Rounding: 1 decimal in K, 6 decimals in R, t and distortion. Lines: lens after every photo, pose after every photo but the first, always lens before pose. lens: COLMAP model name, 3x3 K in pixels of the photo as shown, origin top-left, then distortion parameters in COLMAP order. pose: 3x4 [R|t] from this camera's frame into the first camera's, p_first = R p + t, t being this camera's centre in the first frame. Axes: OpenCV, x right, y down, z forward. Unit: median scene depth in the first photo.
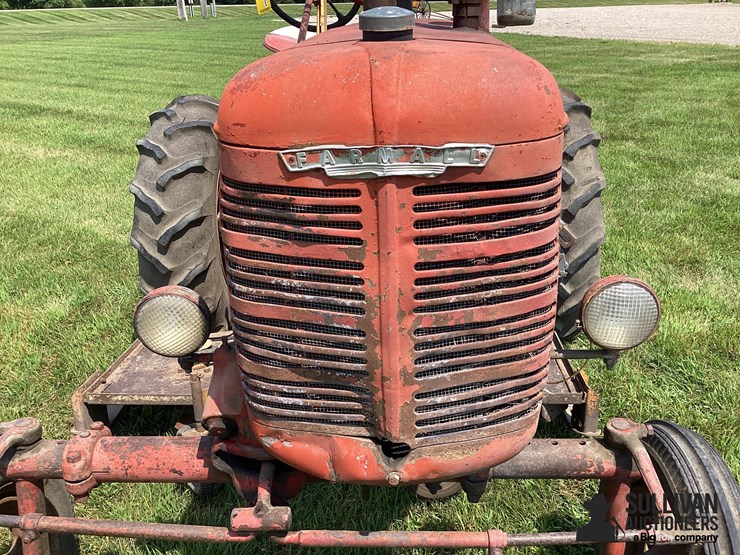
lens RADIAL K [[672.5, 0, 378.9], [0, 672.5, 287.4], [0, 0, 1]] dist [0.099488, -0.184714]
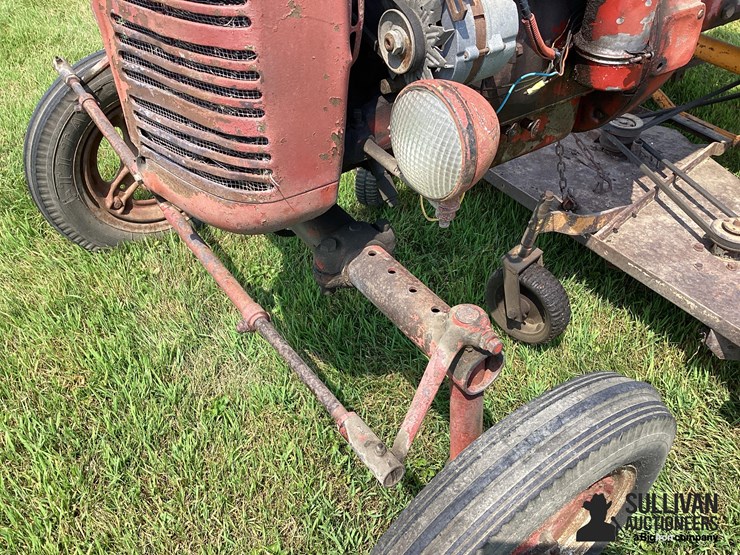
lens RADIAL K [[672.5, 0, 378.9], [0, 672.5, 287.4], [0, 0, 1]] dist [0.099488, -0.184714]
pose [[0.593030, 0.548898, -0.589089, 0.856329], [-0.325692, 0.832626, 0.447949, -0.129254], [0.736369, -0.073786, 0.672544, 0.577778]]
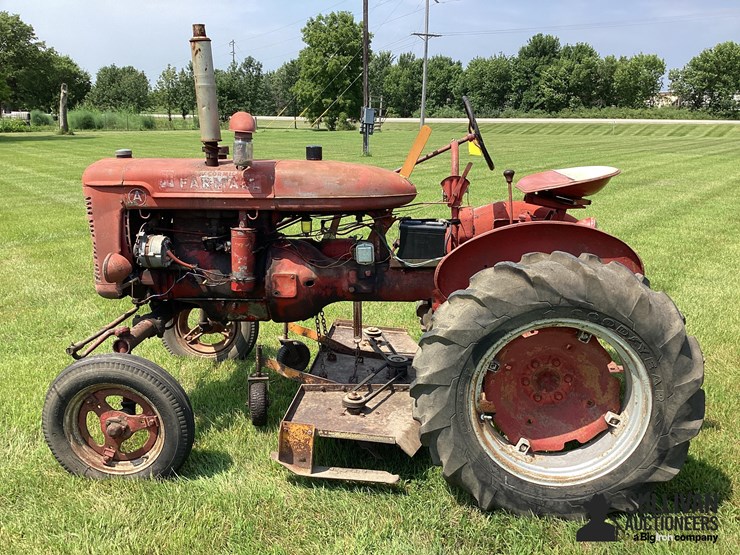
lens RADIAL K [[672.5, 0, 378.9], [0, 672.5, 287.4], [0, 0, 1]] dist [0.099488, -0.184714]
pose [[-0.024443, 0.260030, -0.965291, 3.111001], [-0.394835, 0.884568, 0.248283, -1.025220], [0.918427, 0.387200, 0.081047, 1.925357]]
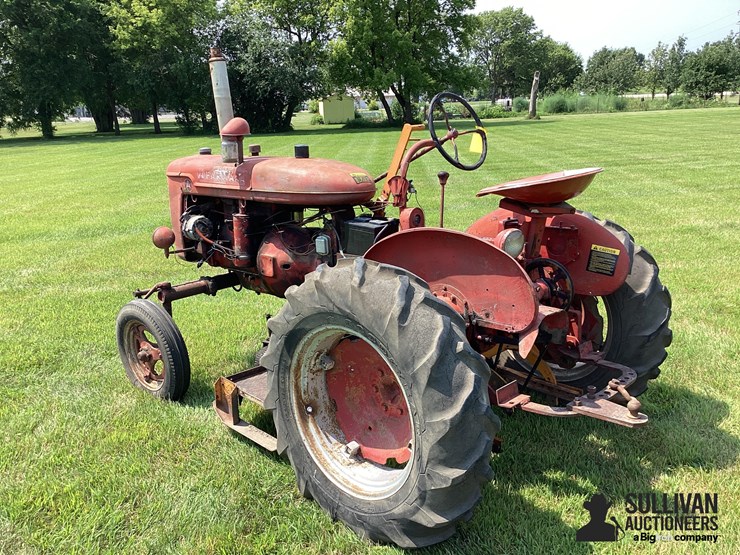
lens RADIAL K [[672.5, 0, 378.9], [0, 672.5, 287.4], [0, 0, 1]] dist [0.099488, -0.184714]
pose [[-0.654806, 0.235342, -0.718222, 2.383612], [-0.249889, 0.829427, 0.499606, -1.914922], [0.713292, 0.506620, -0.484304, 3.931006]]
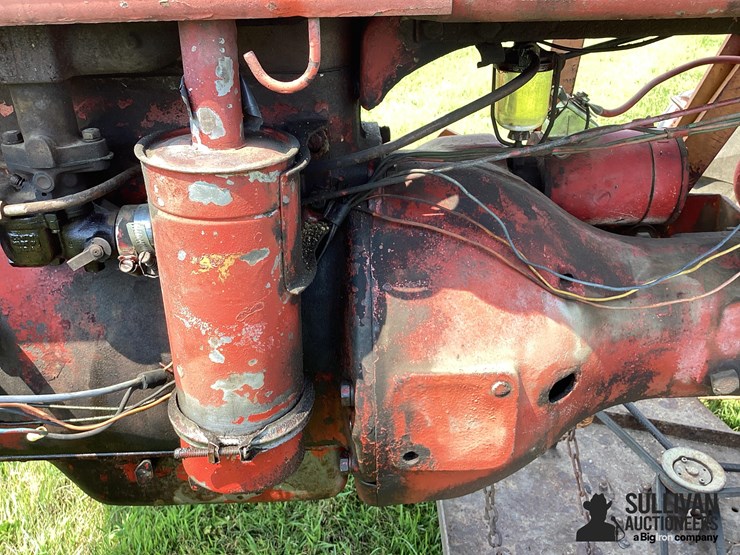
lens RADIAL K [[672.5, 0, 378.9], [0, 672.5, 287.4], [0, 0, 1]] dist [0.099488, -0.184714]
pose [[0.071649, 0.515818, -0.853697, 0.676903], [-0.383255, 0.804428, 0.453883, -0.465333], [0.920859, 0.294664, 0.255326, 1.533192]]
